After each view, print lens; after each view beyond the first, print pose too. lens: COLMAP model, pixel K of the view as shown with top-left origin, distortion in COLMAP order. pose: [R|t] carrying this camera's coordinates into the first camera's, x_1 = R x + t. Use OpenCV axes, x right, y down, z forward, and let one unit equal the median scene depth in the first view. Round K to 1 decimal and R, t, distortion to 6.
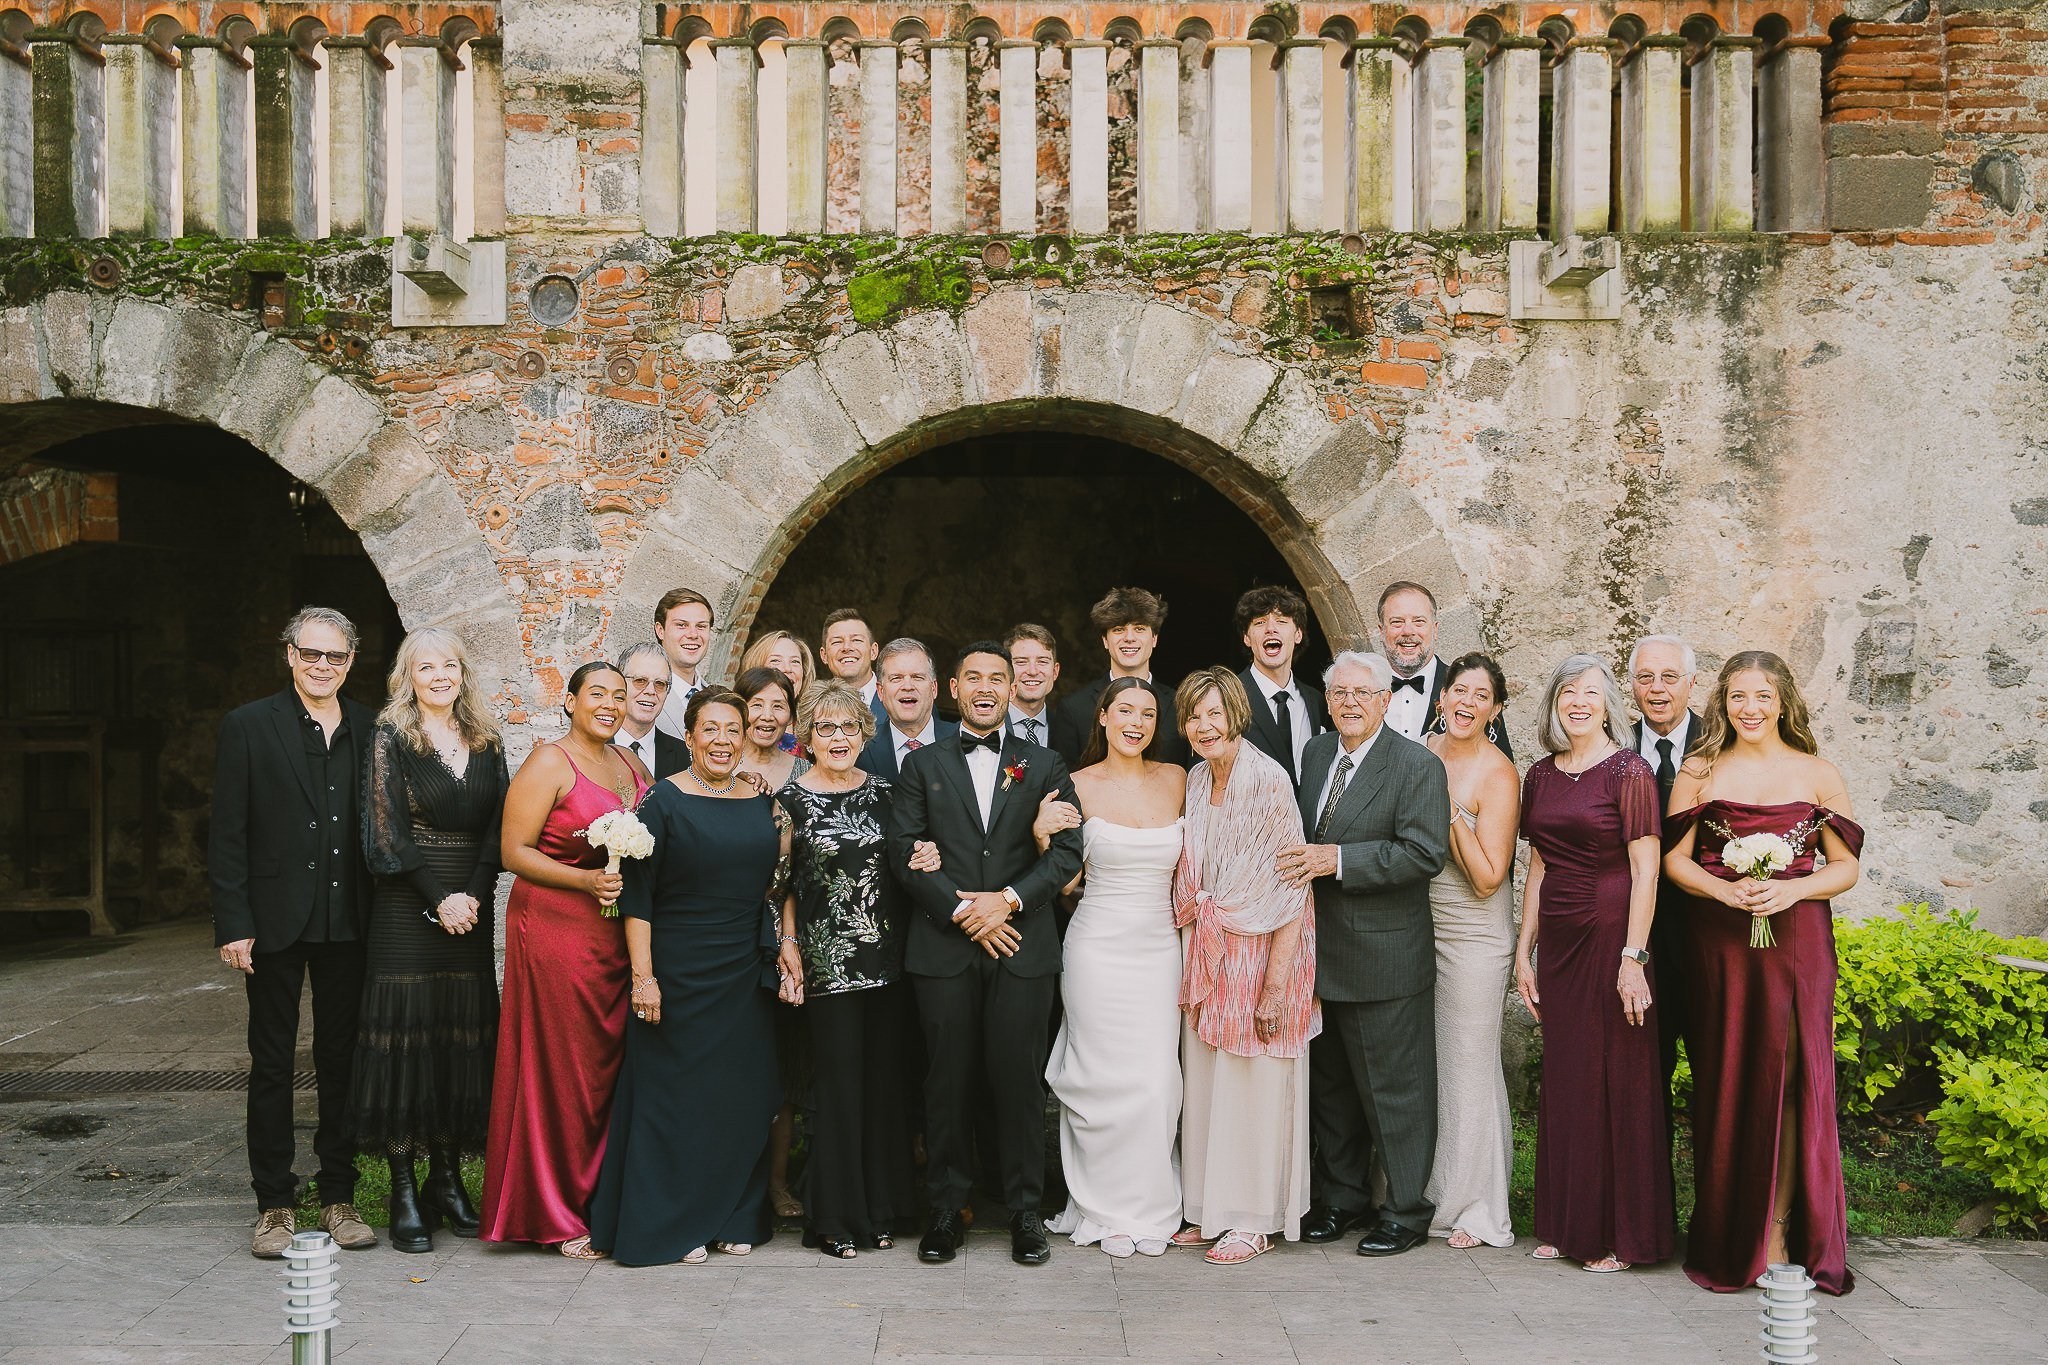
lens RADIAL K [[2311.2, 0, 1024.0], [0, 2311.2, 682.5], [0, 0, 1]] dist [0.002298, 0.050735]
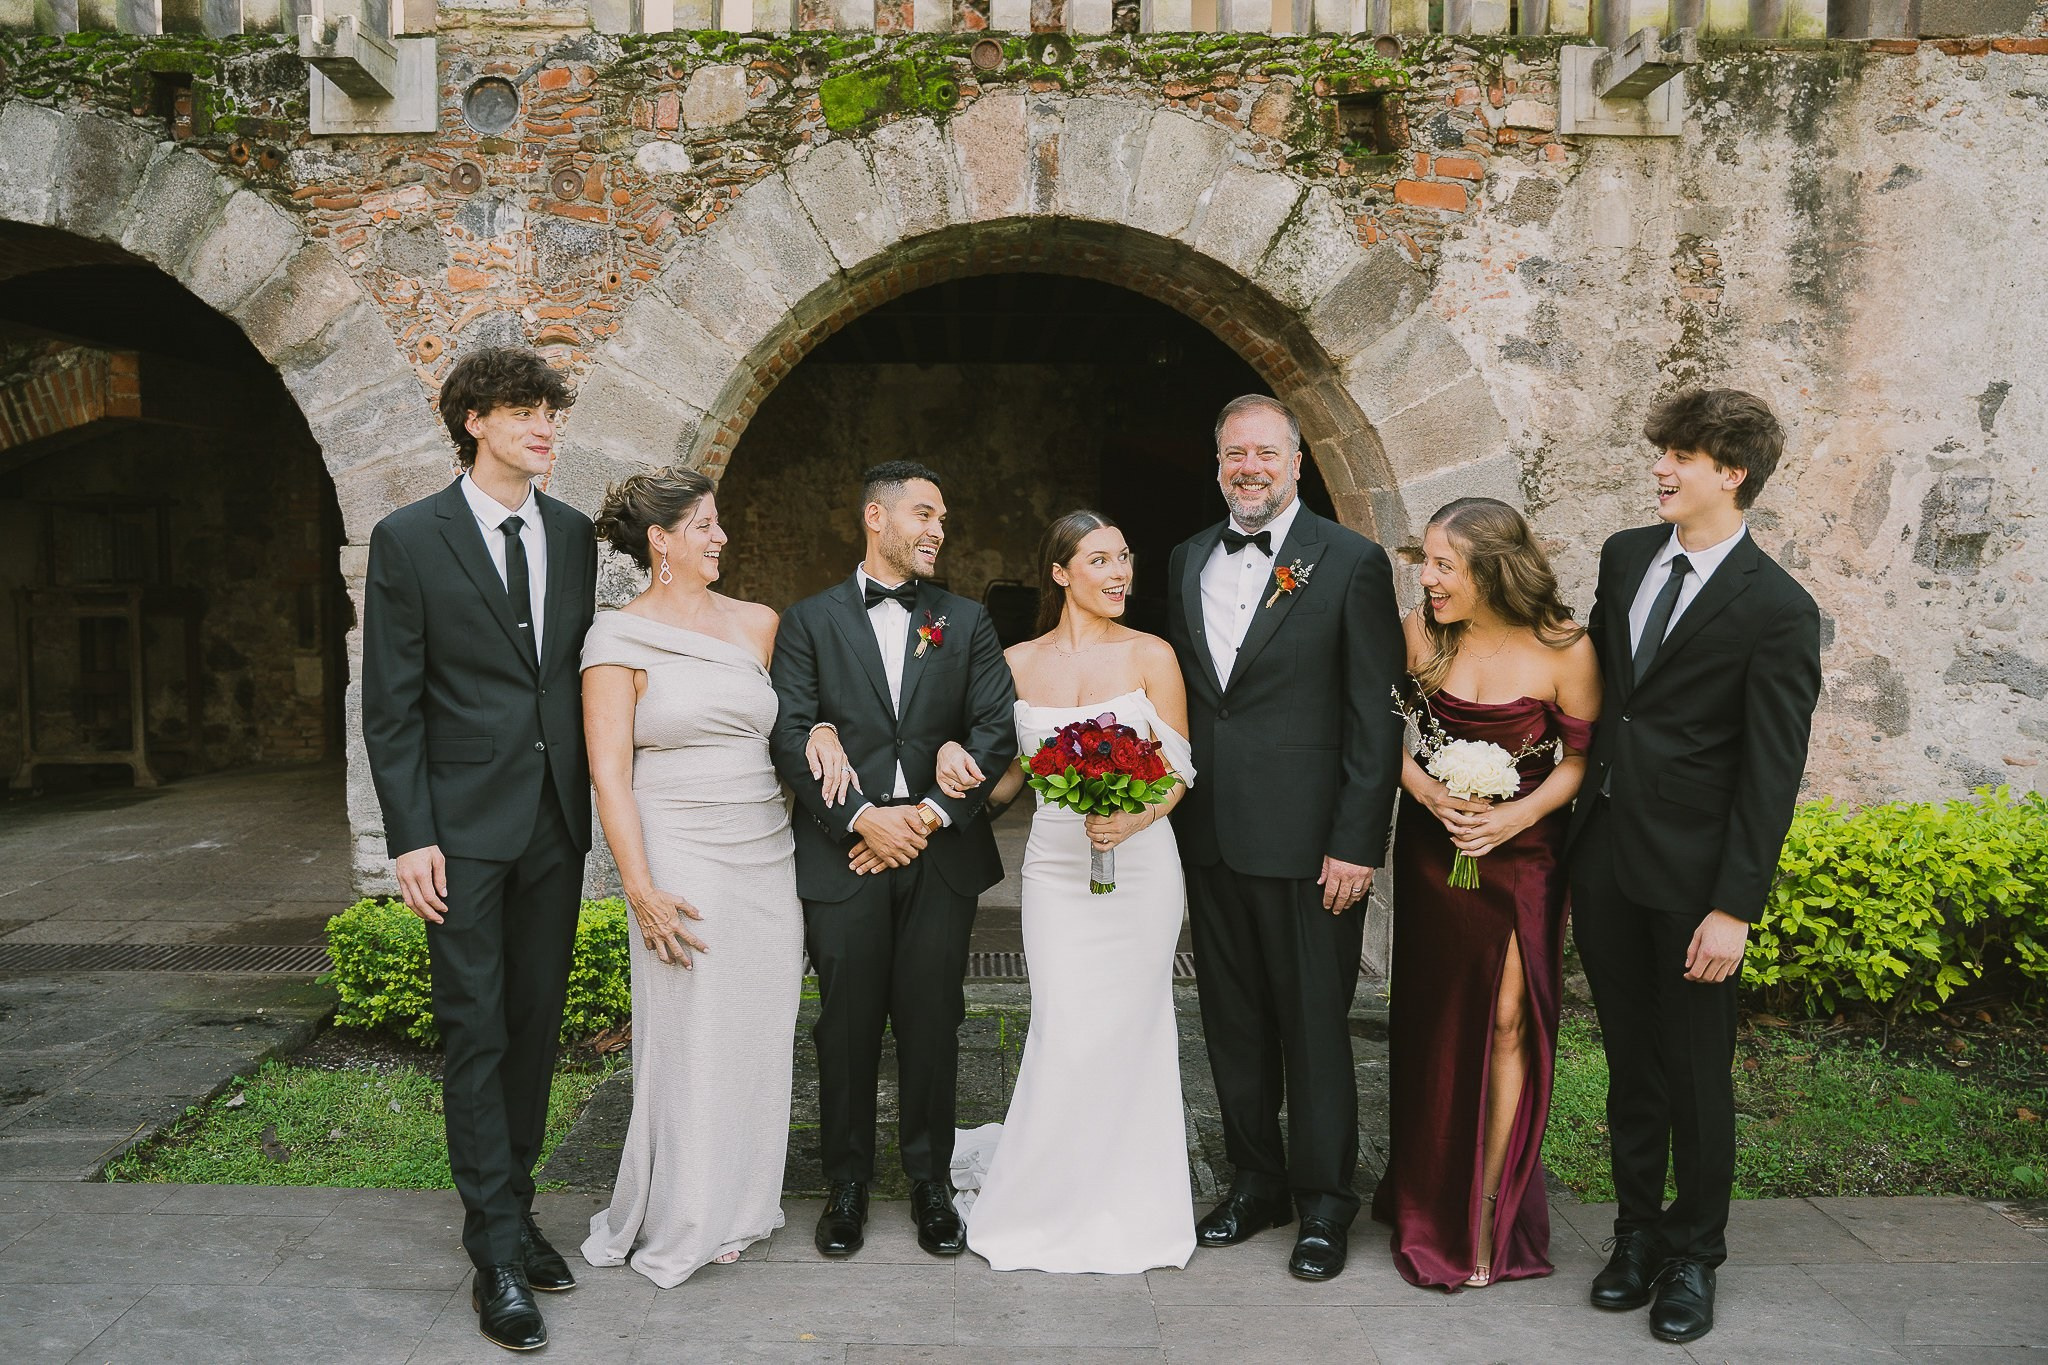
lens RADIAL K [[1934.3, 0, 1024.0], [0, 1934.3, 682.5], [0, 0, 1]] dist [-0.064982, 0.138094]
pose [[0.999814, 0.005388, 0.018541, -0.010091], [-0.006469, 0.998251, 0.058765, 0.012603], [-0.018192, -0.058874, 0.998100, 0.245185]]
